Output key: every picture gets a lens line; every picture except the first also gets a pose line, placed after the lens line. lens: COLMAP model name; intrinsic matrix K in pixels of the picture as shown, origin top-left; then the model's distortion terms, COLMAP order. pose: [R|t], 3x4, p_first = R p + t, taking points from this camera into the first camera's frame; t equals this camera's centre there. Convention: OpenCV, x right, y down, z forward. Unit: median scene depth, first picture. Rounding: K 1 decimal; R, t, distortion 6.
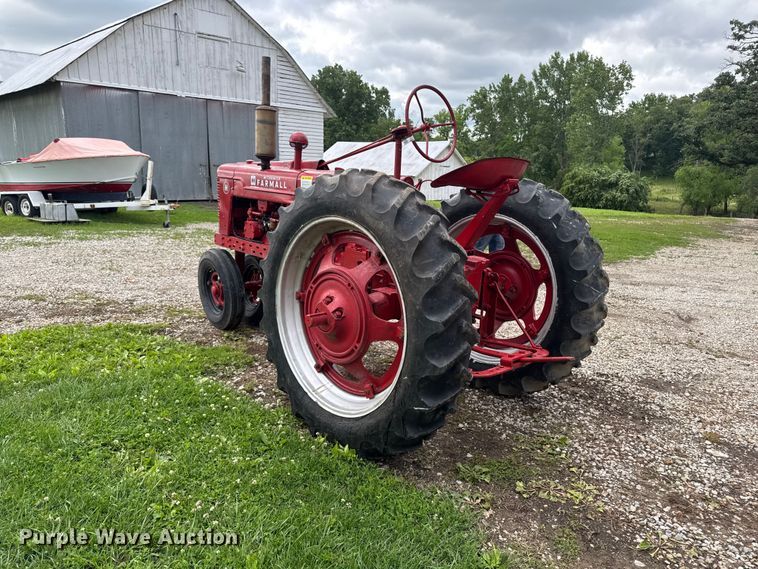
lens RADIAL K [[533.7, 0, 379.0], [0, 533.7, 284.5], [0, 0, 1]] dist [0.054783, -0.063131]
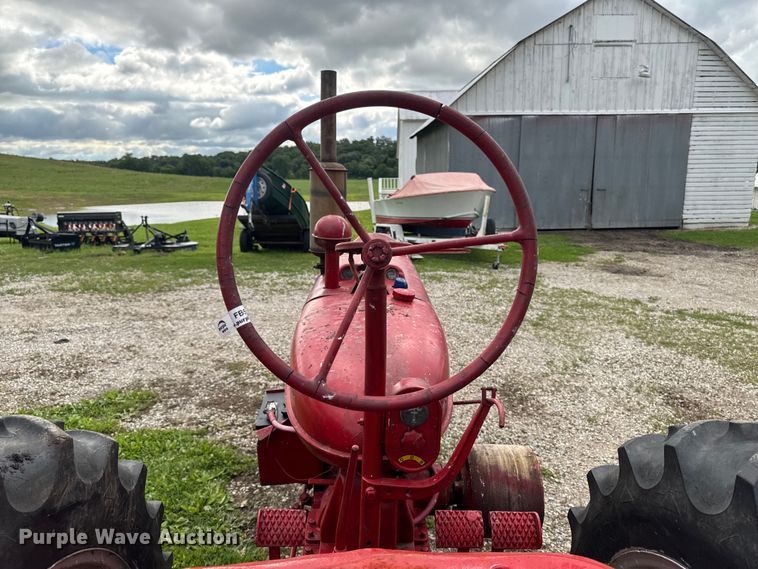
lens RADIAL K [[538.8, 0, 379.0], [0, 538.8, 284.5], [0, 0, 1]] dist [0.044321, -0.050866]
pose [[0.732988, 0.098877, -0.673017, 0.044230], [-0.117737, 0.992888, 0.017643, -0.048050], [0.669975, 0.066307, 0.739416, 0.137751]]
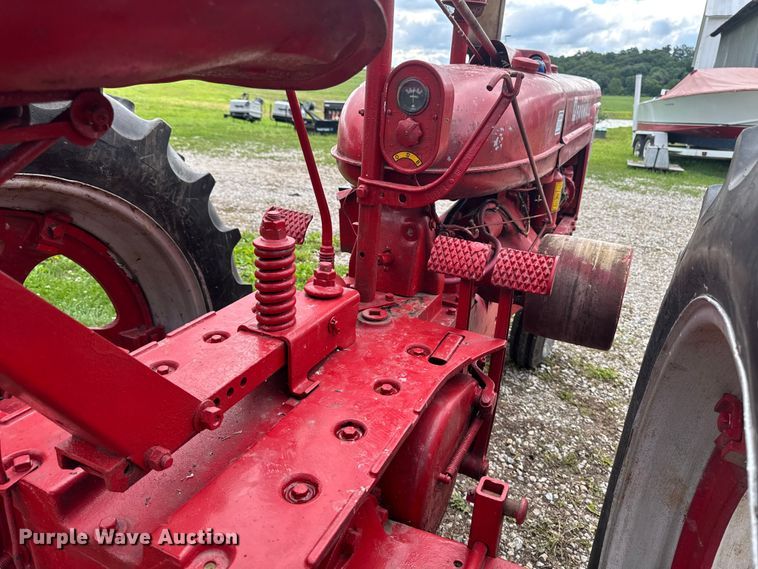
lens RADIAL K [[542.0, 0, 383.1], [0, 542.0, 285.5], [0, 0, 1]] dist [0.053687, -0.050793]
pose [[0.359057, 0.302011, -0.883101, 0.056233], [-0.221073, 0.946791, 0.233907, -0.028960], [0.906755, 0.111244, 0.406719, 0.163114]]
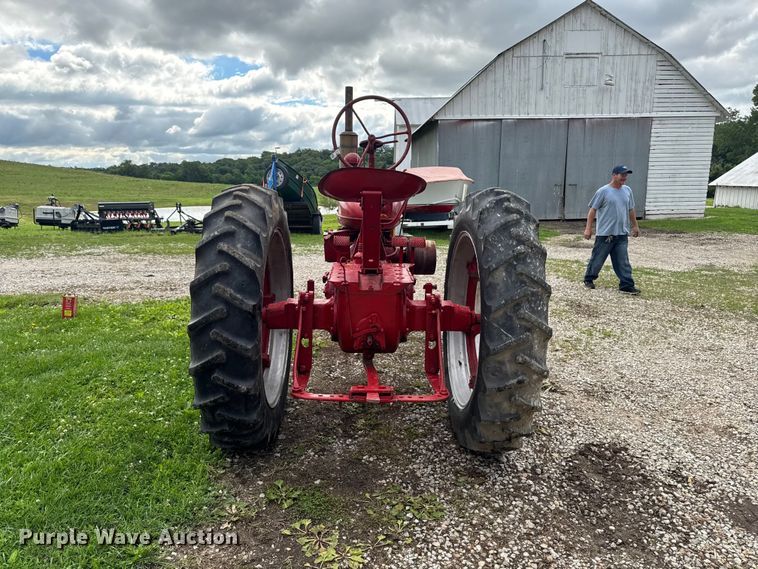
lens RADIAL K [[535.5, 0, 379.7], [0, 535.5, 289.2], [0, 0, 1]] dist [0.052887, -0.058240]
pose [[0.735971, 0.095174, -0.670290, 0.130533], [-0.114927, 0.993263, 0.014844, -0.007219], [0.667187, 0.066110, 0.741951, 0.052847]]
